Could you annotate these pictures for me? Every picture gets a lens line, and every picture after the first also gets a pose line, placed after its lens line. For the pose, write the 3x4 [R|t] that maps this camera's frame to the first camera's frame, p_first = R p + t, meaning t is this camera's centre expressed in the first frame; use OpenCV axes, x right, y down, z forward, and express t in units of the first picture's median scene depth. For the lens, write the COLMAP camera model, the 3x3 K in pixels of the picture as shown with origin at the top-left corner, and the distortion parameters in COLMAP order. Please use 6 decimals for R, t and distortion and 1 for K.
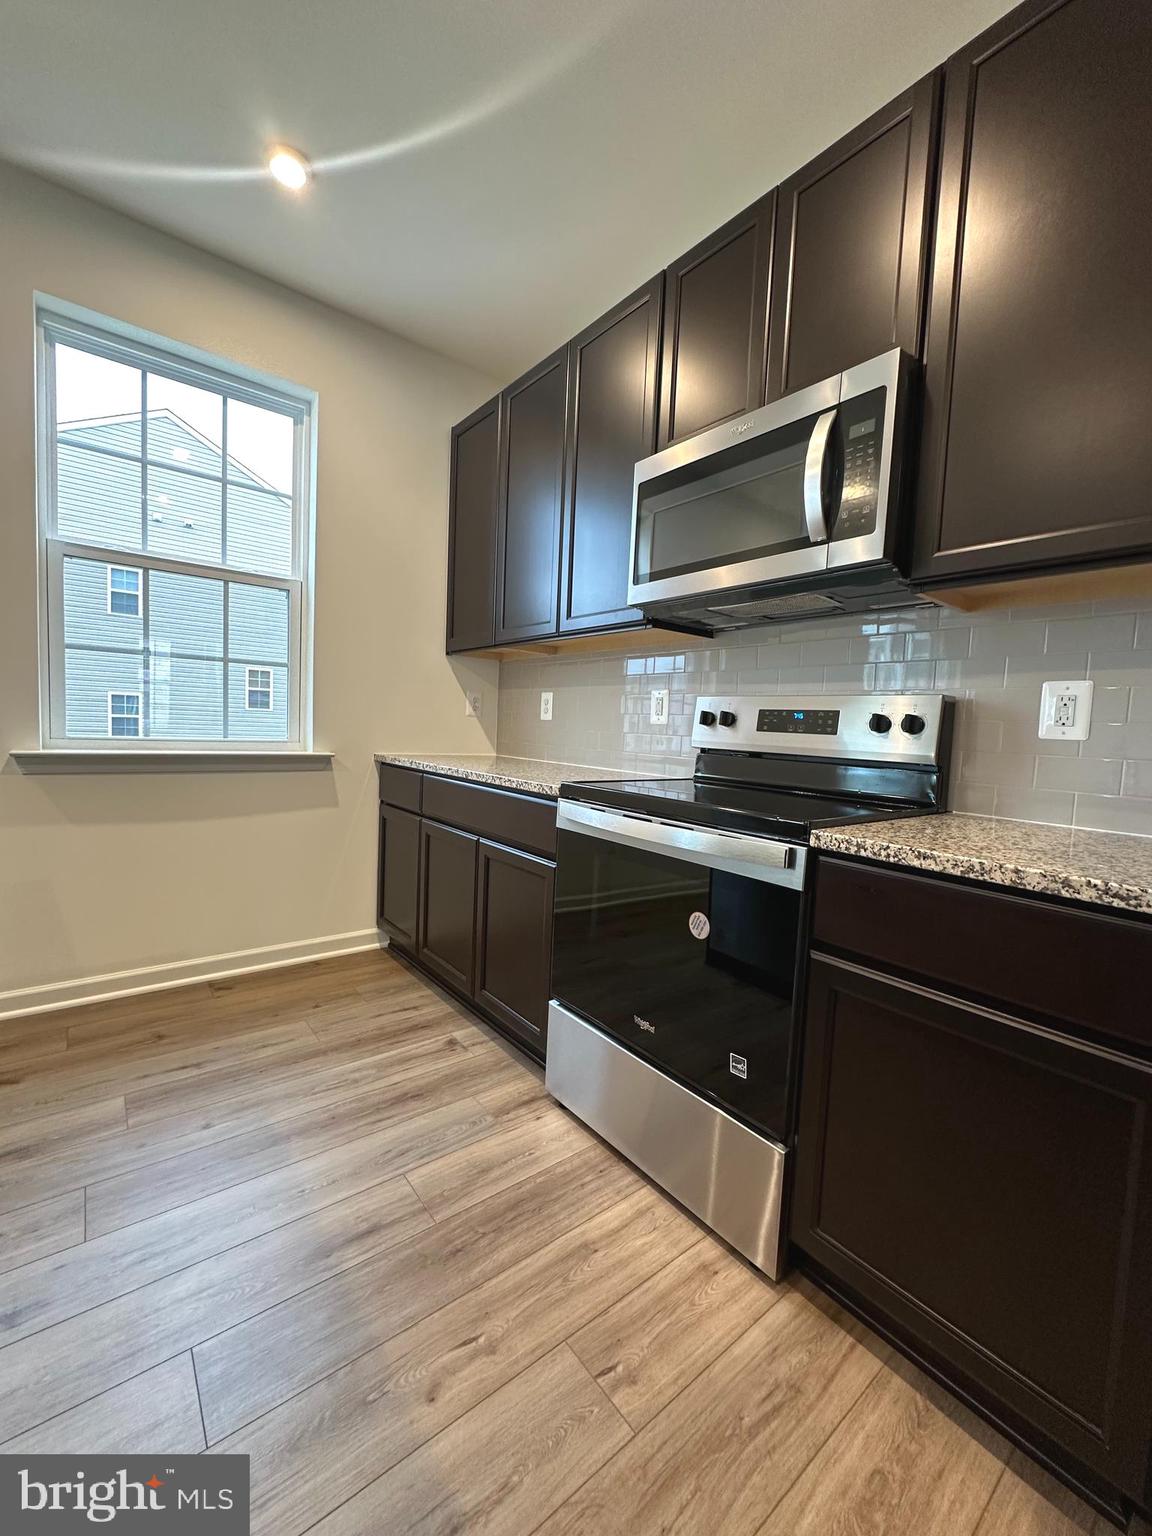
lens RADIAL K [[613.7, 0, 579.5], [0, 613.7, 767.6], [0, 0, 1]] dist [-0.001650, 0.000080]
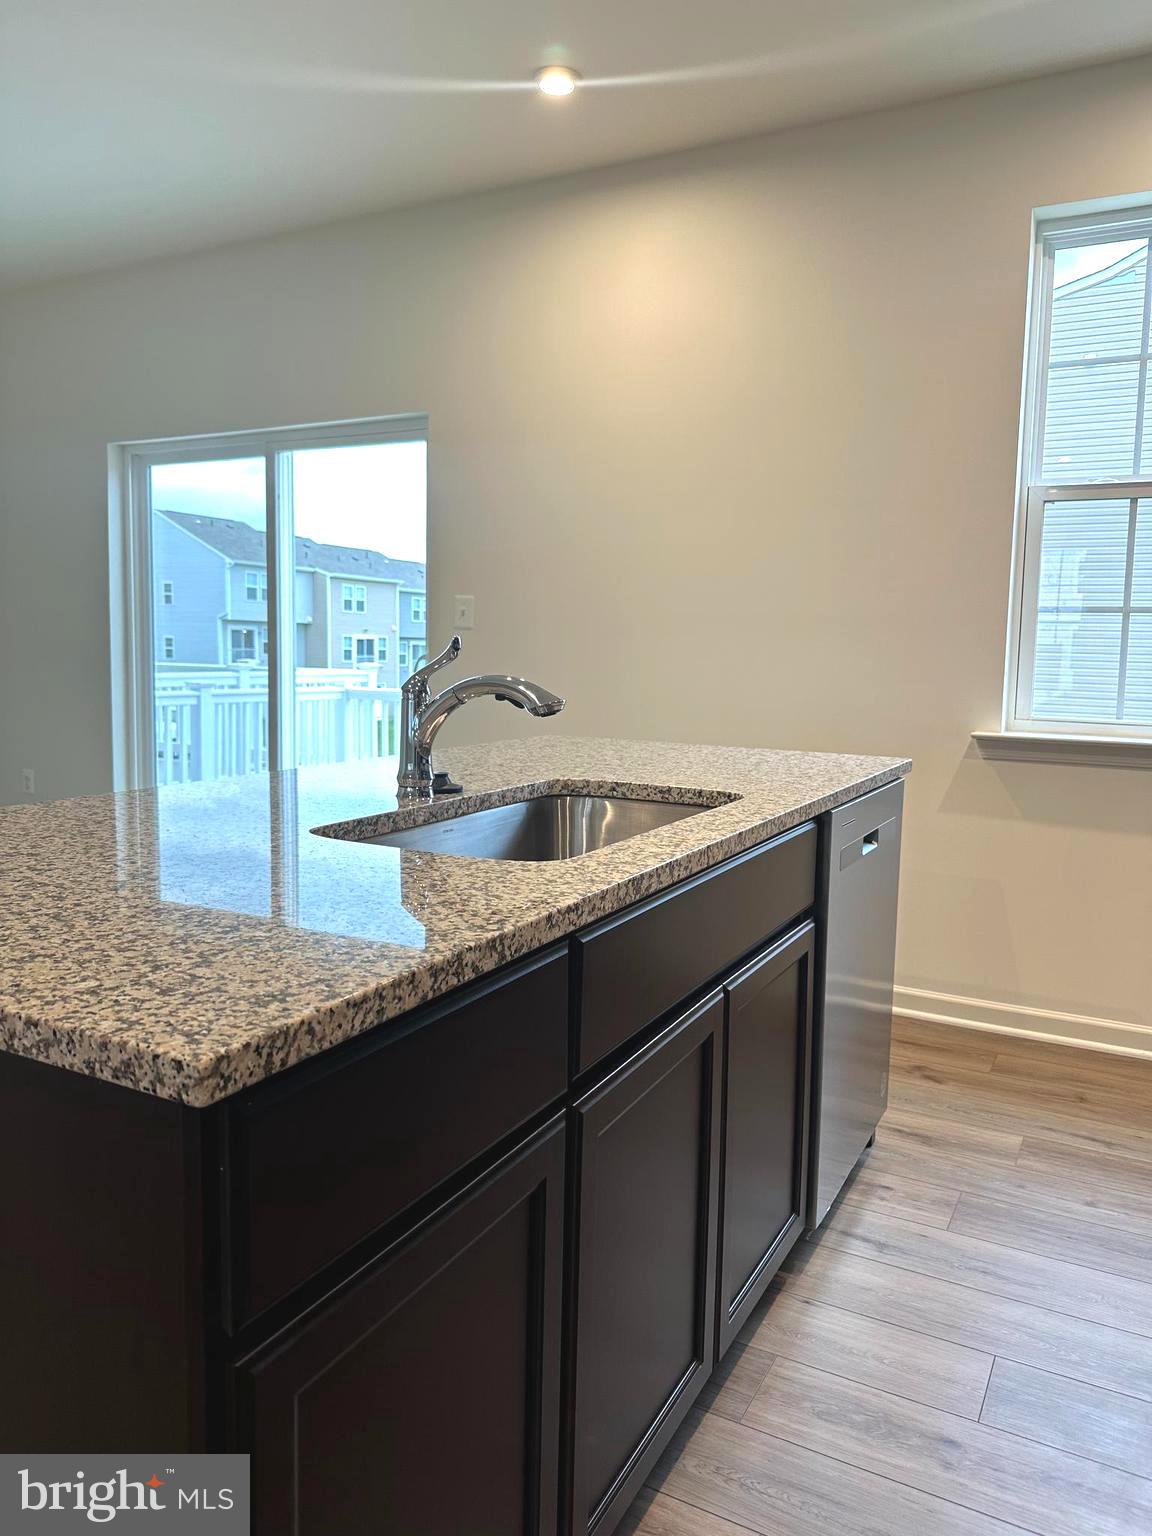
lens RADIAL K [[1067.8, 0, 582.2], [0, 1067.8, 762.5], [0, 0, 1]] dist [0.158396, -0.281308]
pose [[0.392193, 0.063439, -0.917693, 0.325241], [-0.064845, 0.997044, 0.041212, -0.011673], [0.917595, 0.043344, 0.395147, -0.167790]]
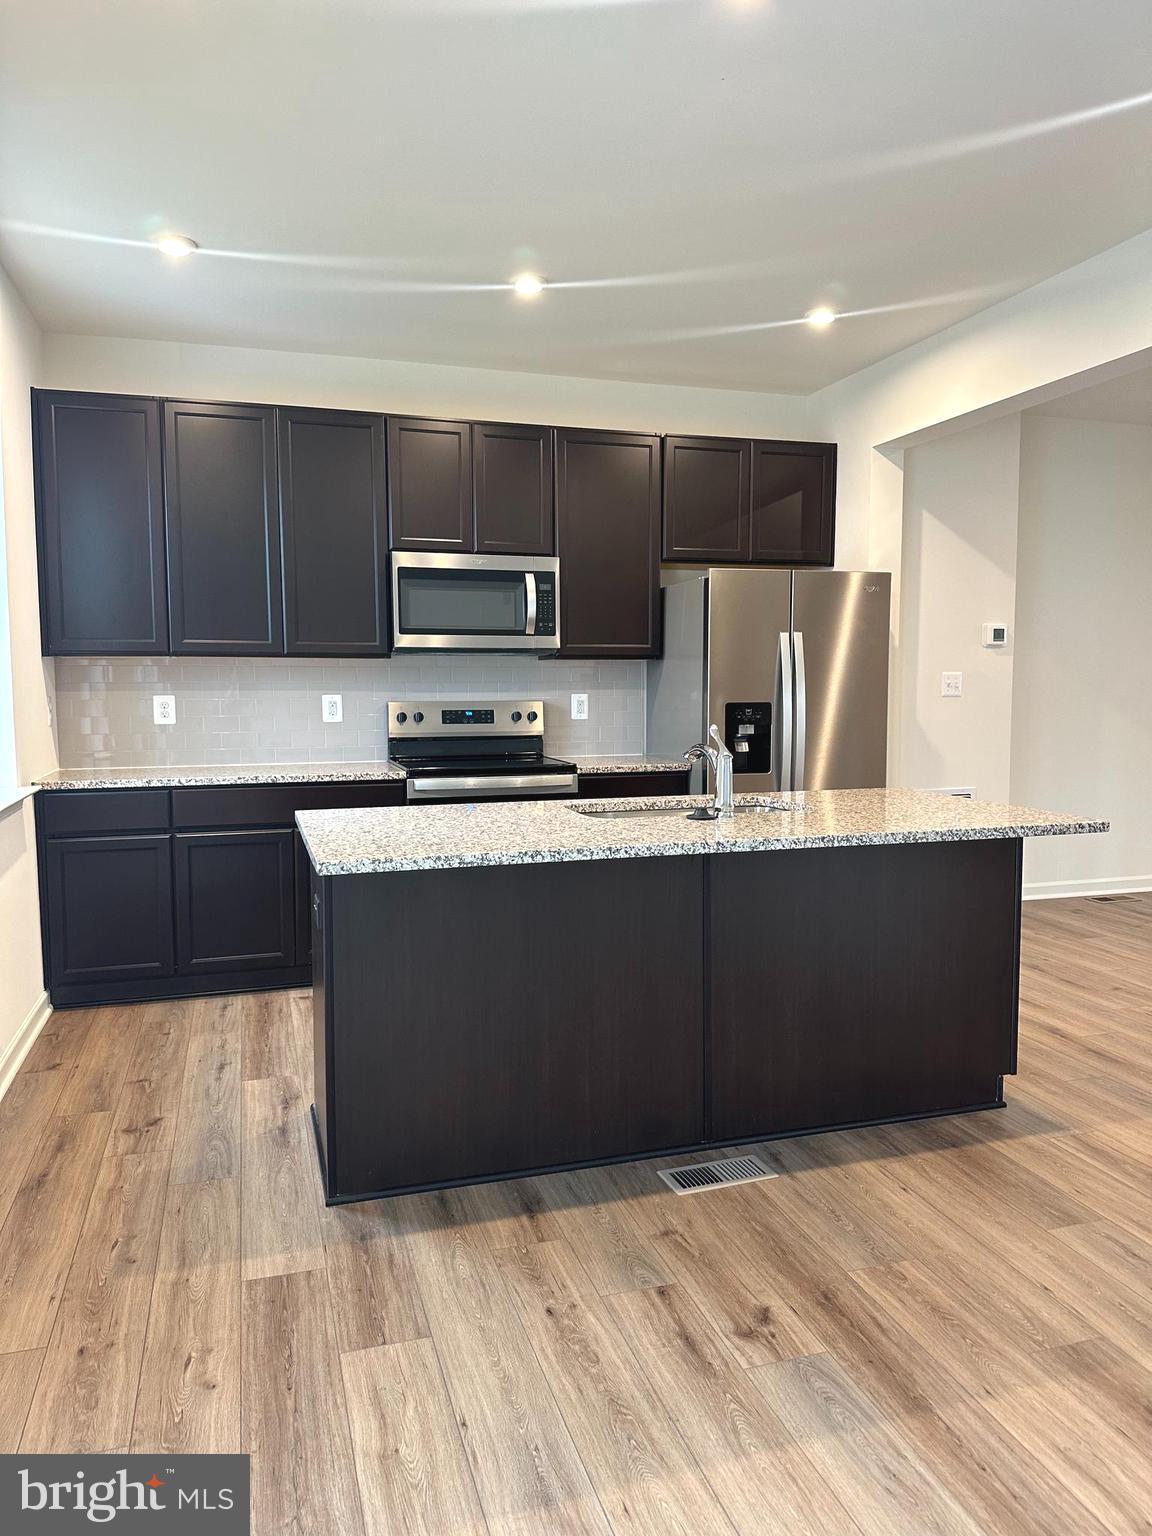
lens RADIAL K [[1067.8, 0, 582.2], [0, 1067.8, 762.5], [0, 0, 1]] dist [0.158396, -0.281308]
pose [[0.363583, -0.119800, 0.923827, -1.961101], [0.082263, 0.991951, 0.096259, -0.179182], [-0.927923, 0.040998, 0.370511, -0.330735]]
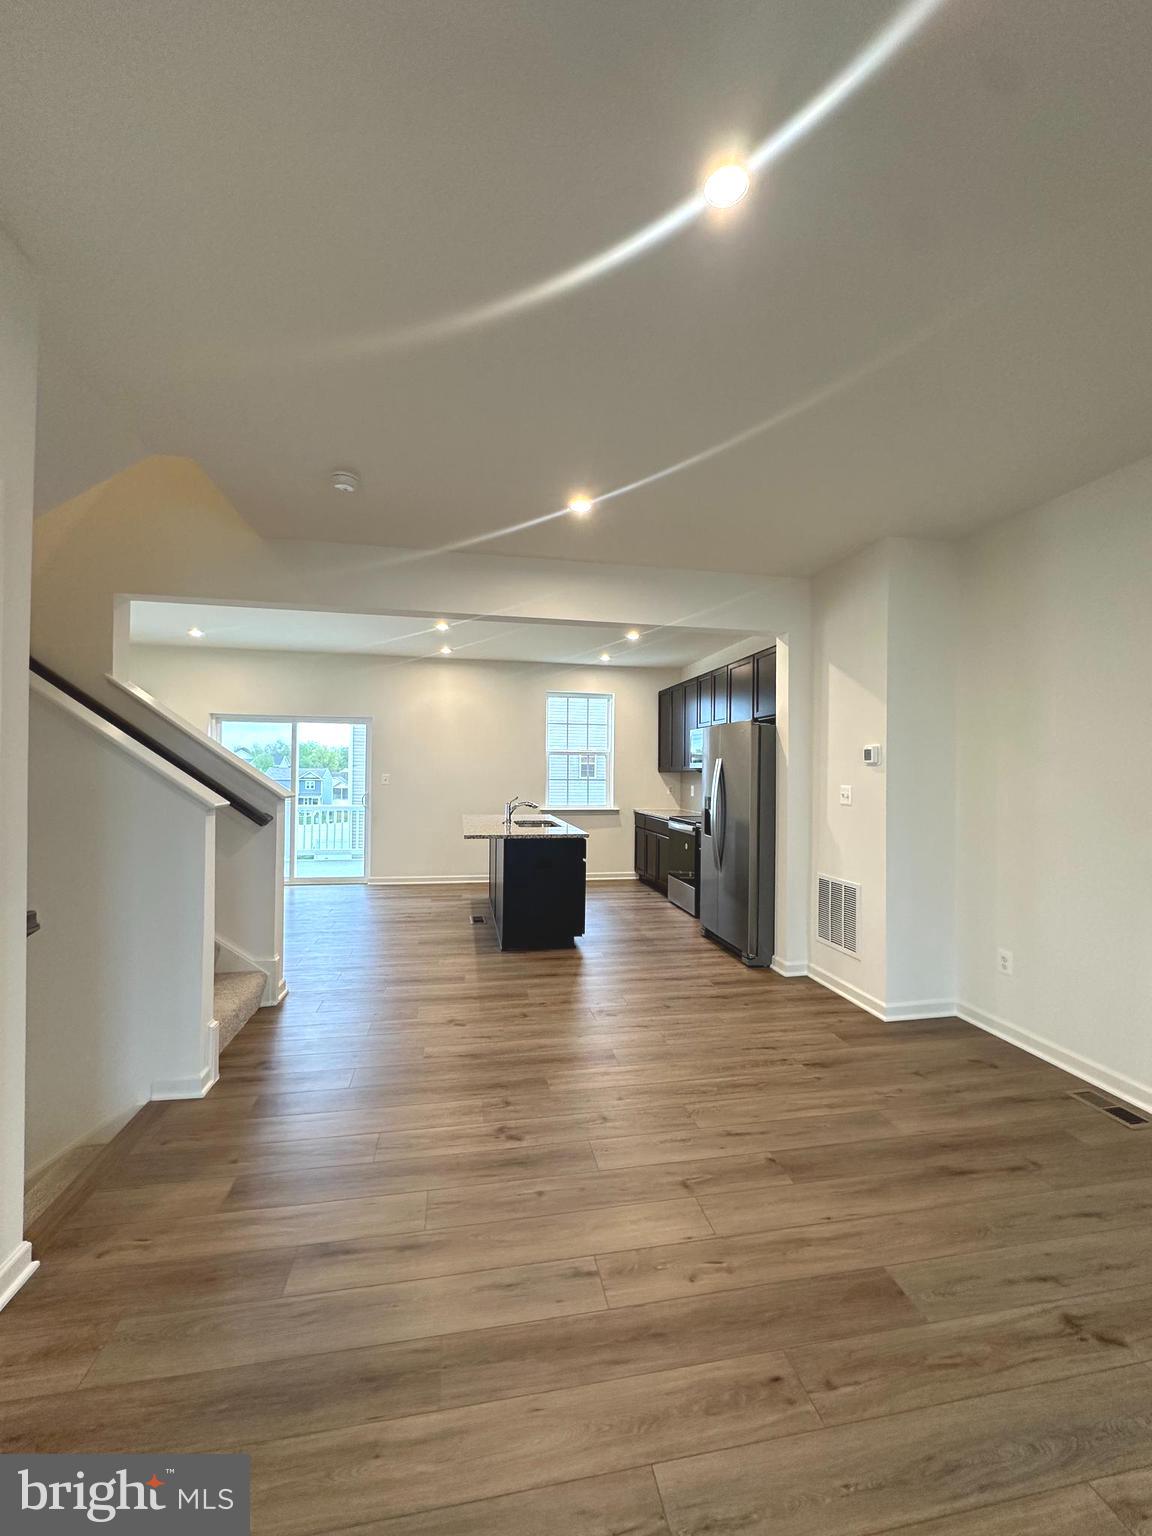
lens RADIAL K [[611.7, 0, 578.8], [0, 611.7, 767.5], [0, 0, 1]] dist [-0.003030, 0.000156]
pose [[0.883143, -0.038231, -0.467543, 1.073719], [-0.002448, 0.996284, -0.086090, 0.042544], [0.469097, 0.077175, 0.879768, -2.251421]]
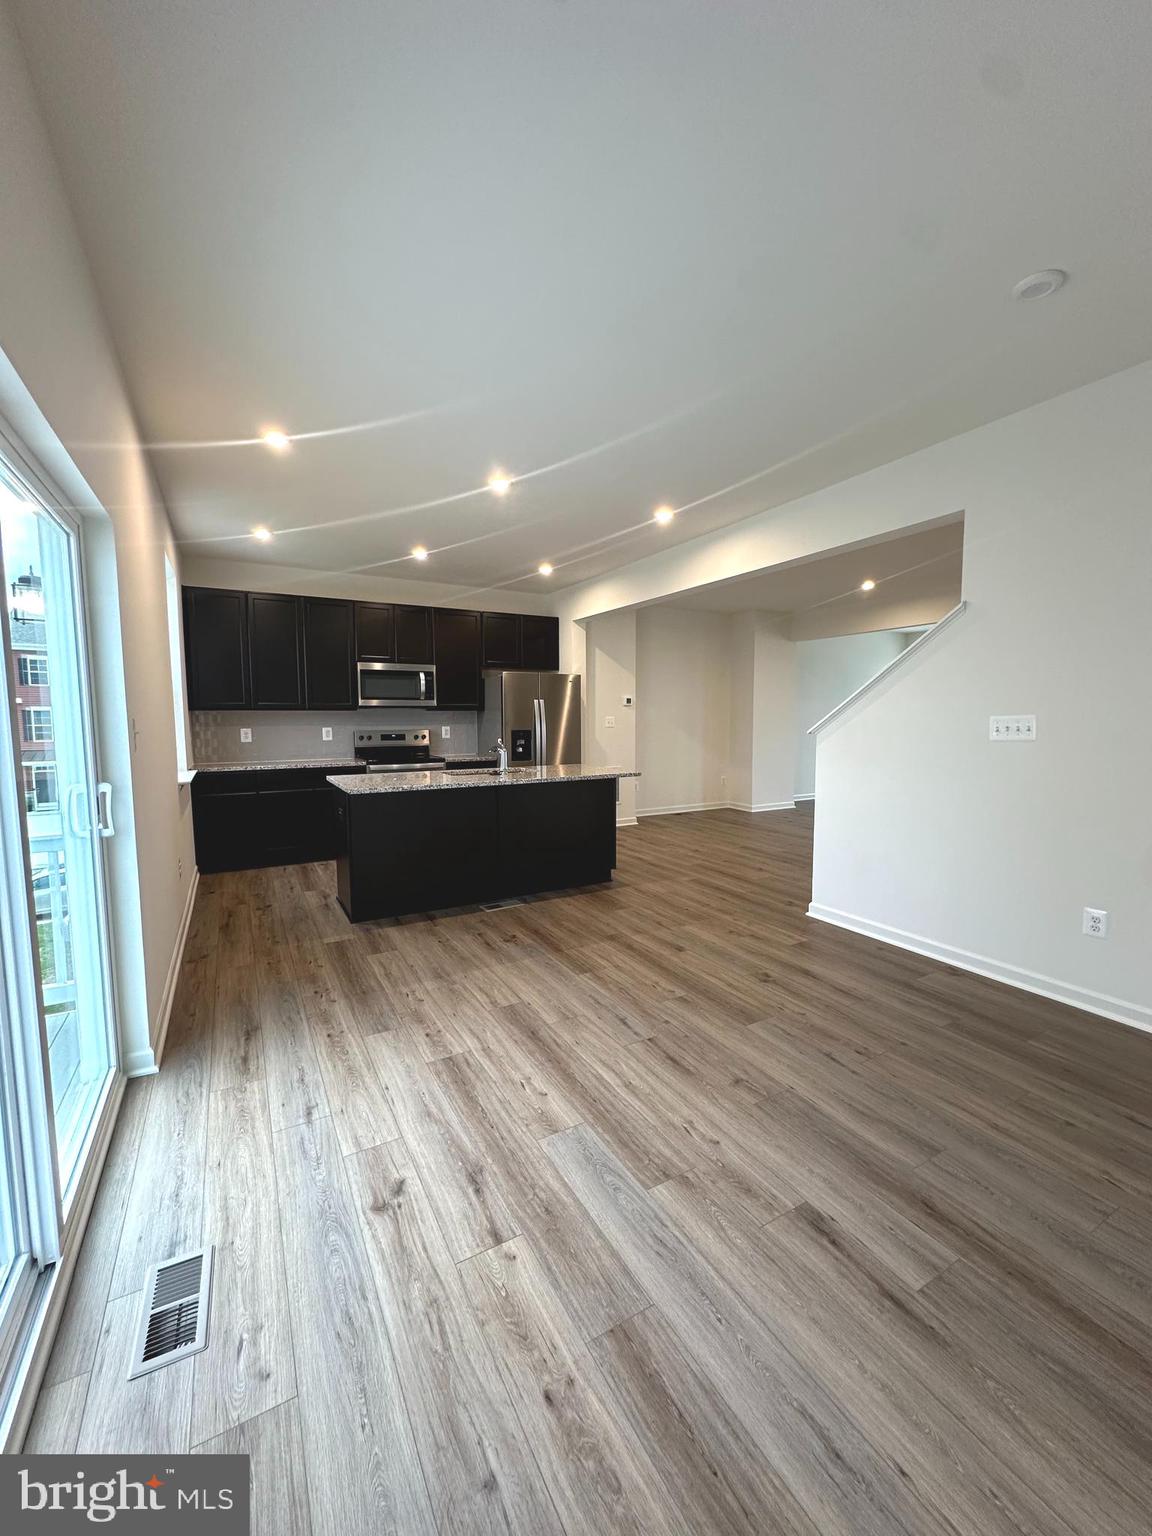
lens RADIAL K [[611.7, 0, 578.8], [0, 611.7, 767.5], [0, 0, 1]] dist [-0.003030, 0.000156]
pose [[0.159902, -0.128675, 0.978710, -2.635944], [0.077236, 0.990059, 0.117549, -0.206117], [-0.984107, 0.056795, 0.168251, -0.597093]]
